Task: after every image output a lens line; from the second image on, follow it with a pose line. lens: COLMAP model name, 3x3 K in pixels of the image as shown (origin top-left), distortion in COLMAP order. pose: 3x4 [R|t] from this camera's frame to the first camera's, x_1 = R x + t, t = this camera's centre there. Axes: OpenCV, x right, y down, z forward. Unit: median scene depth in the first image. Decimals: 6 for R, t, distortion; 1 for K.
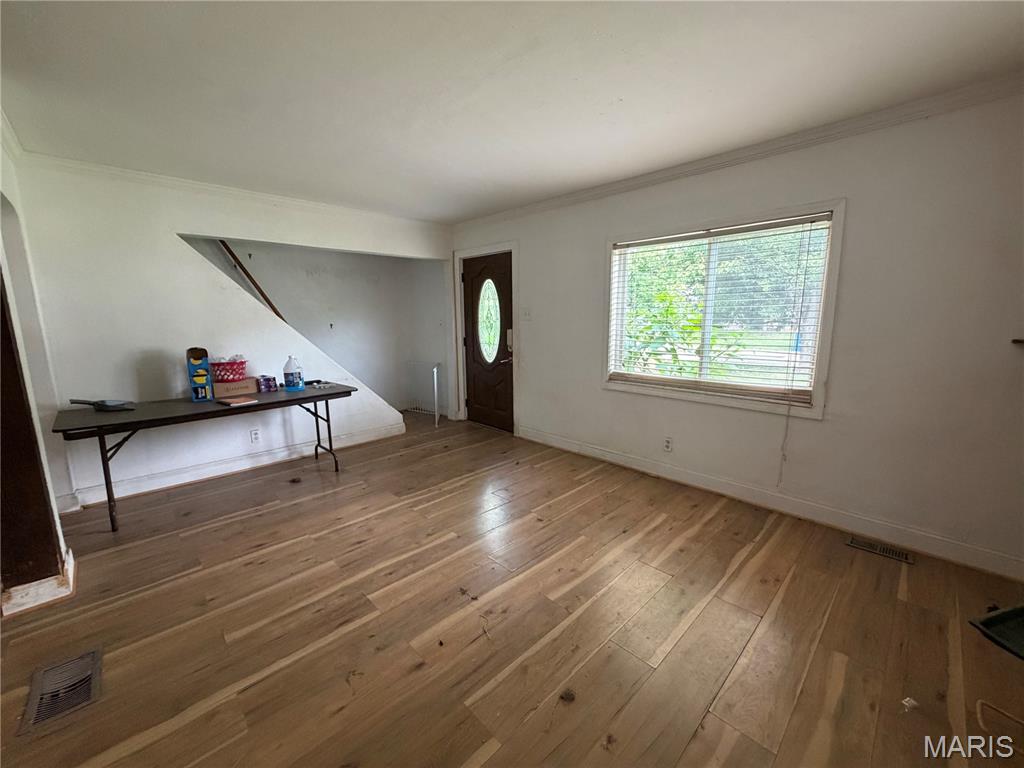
lens RADIAL K [[411.6, 0, 512.0], [0, 411.6, 383.2], [0, 0, 1]] dist [0.001117, -0.000282]
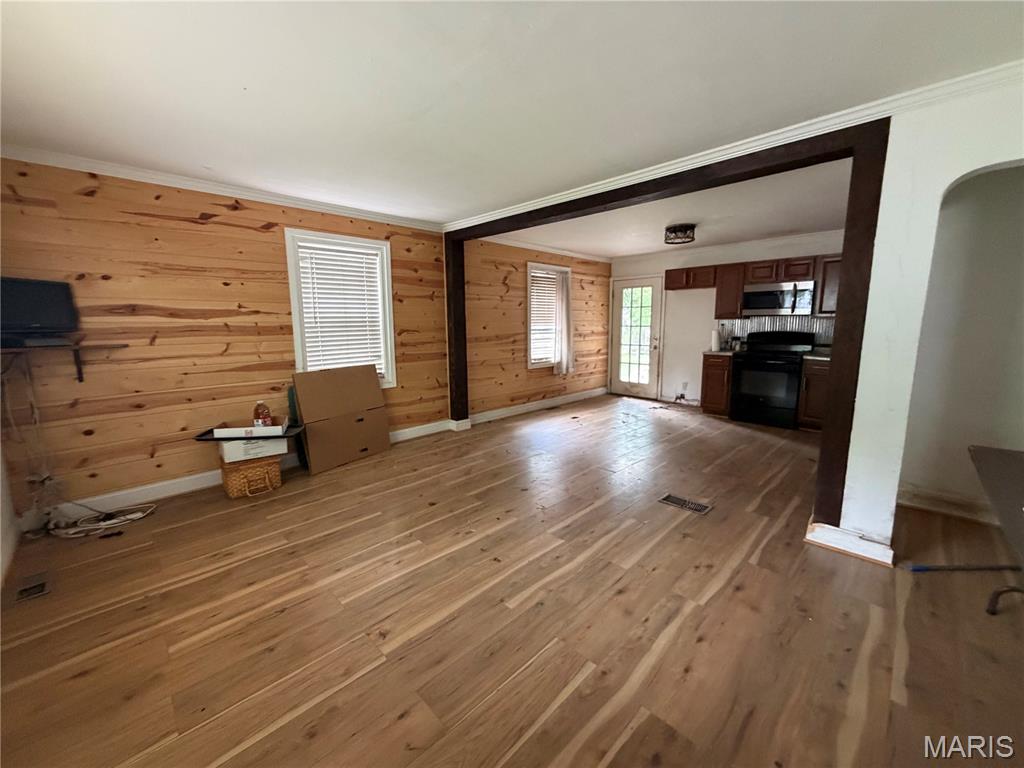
lens RADIAL K [[411.6, 0, 510.7], [0, 411.6, 383.5], [0, 0, 1]] dist [0.001117, -0.000282]
pose [[-0.999730, 0.022291, -0.006558, -0.161079], [0.019075, 0.948505, 0.316187, -0.286382], [0.013269, 0.315977, -0.948674, 1.729032]]
